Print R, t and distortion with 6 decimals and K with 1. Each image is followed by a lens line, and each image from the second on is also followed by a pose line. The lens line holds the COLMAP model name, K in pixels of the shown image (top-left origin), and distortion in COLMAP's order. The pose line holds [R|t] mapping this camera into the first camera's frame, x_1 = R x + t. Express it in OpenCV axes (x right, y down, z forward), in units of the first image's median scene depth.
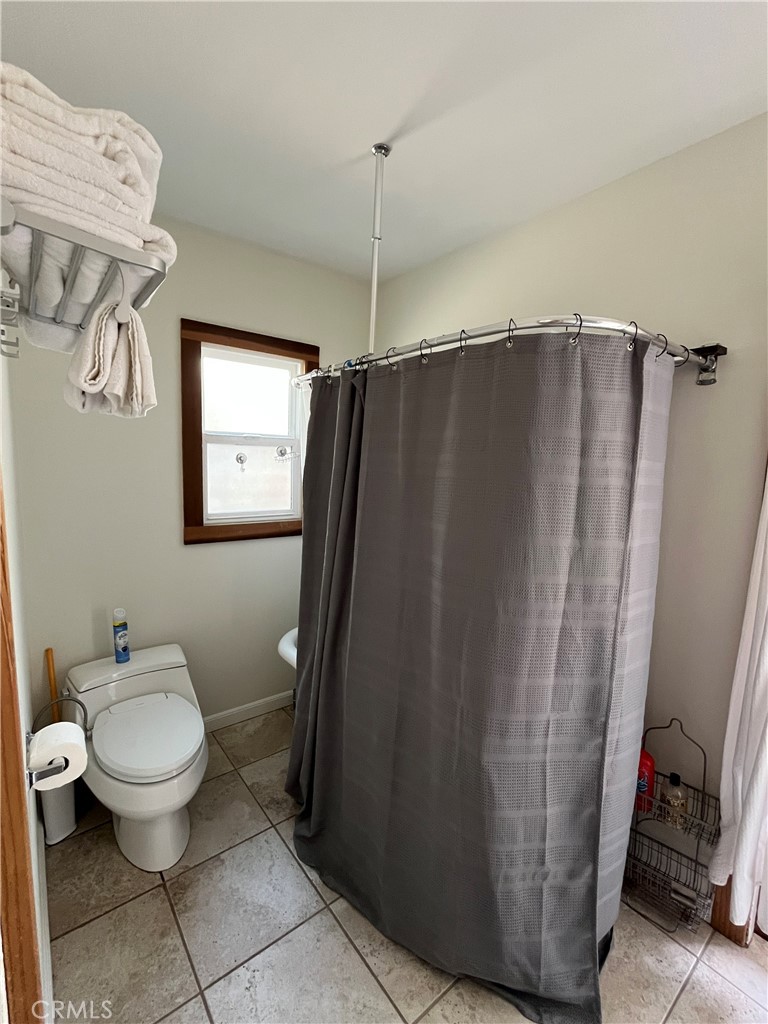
lens RADIAL K [[455.6, 0, 383.2], [0, 455.6, 511.3], [0, 0, 1]] dist [-0.002787, 0.000508]
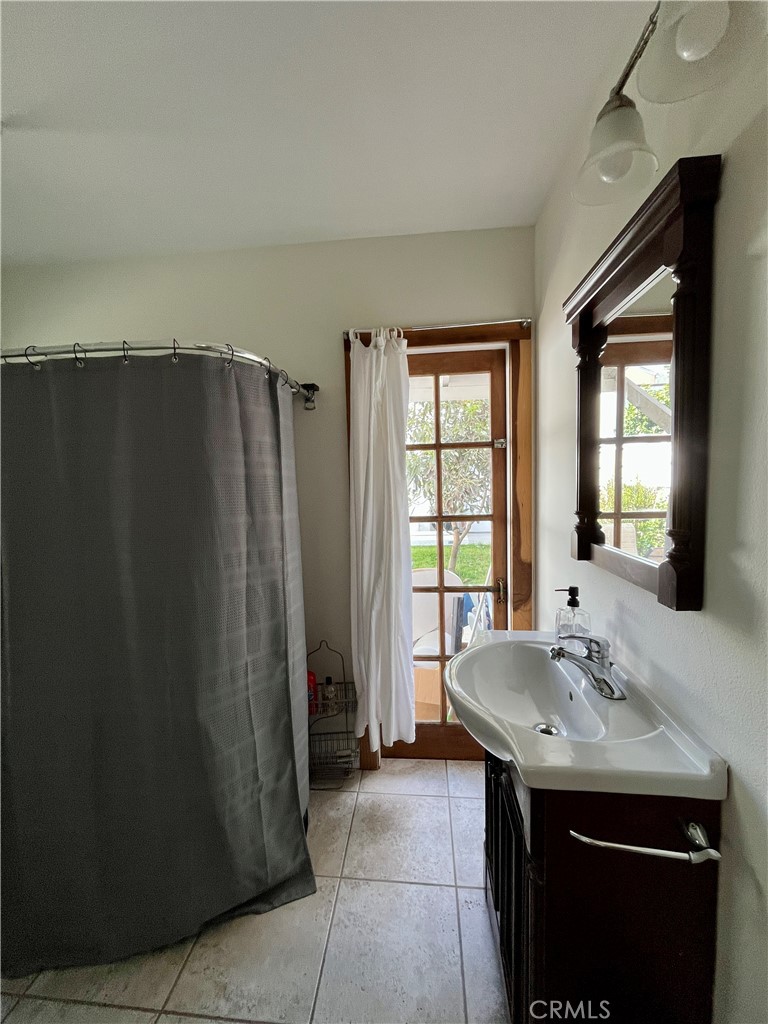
lens RADIAL K [[412.0, 0, 382.5], [0, 412.0, 510.4], [0, 0, 1]] dist [-0.002794, -0.000073]
pose [[0.691431, -0.097561, 0.715825, -0.143539], [0.131154, 0.991326, 0.008425, 0.078320], [-0.710438, 0.088058, 0.698229, -0.092566]]
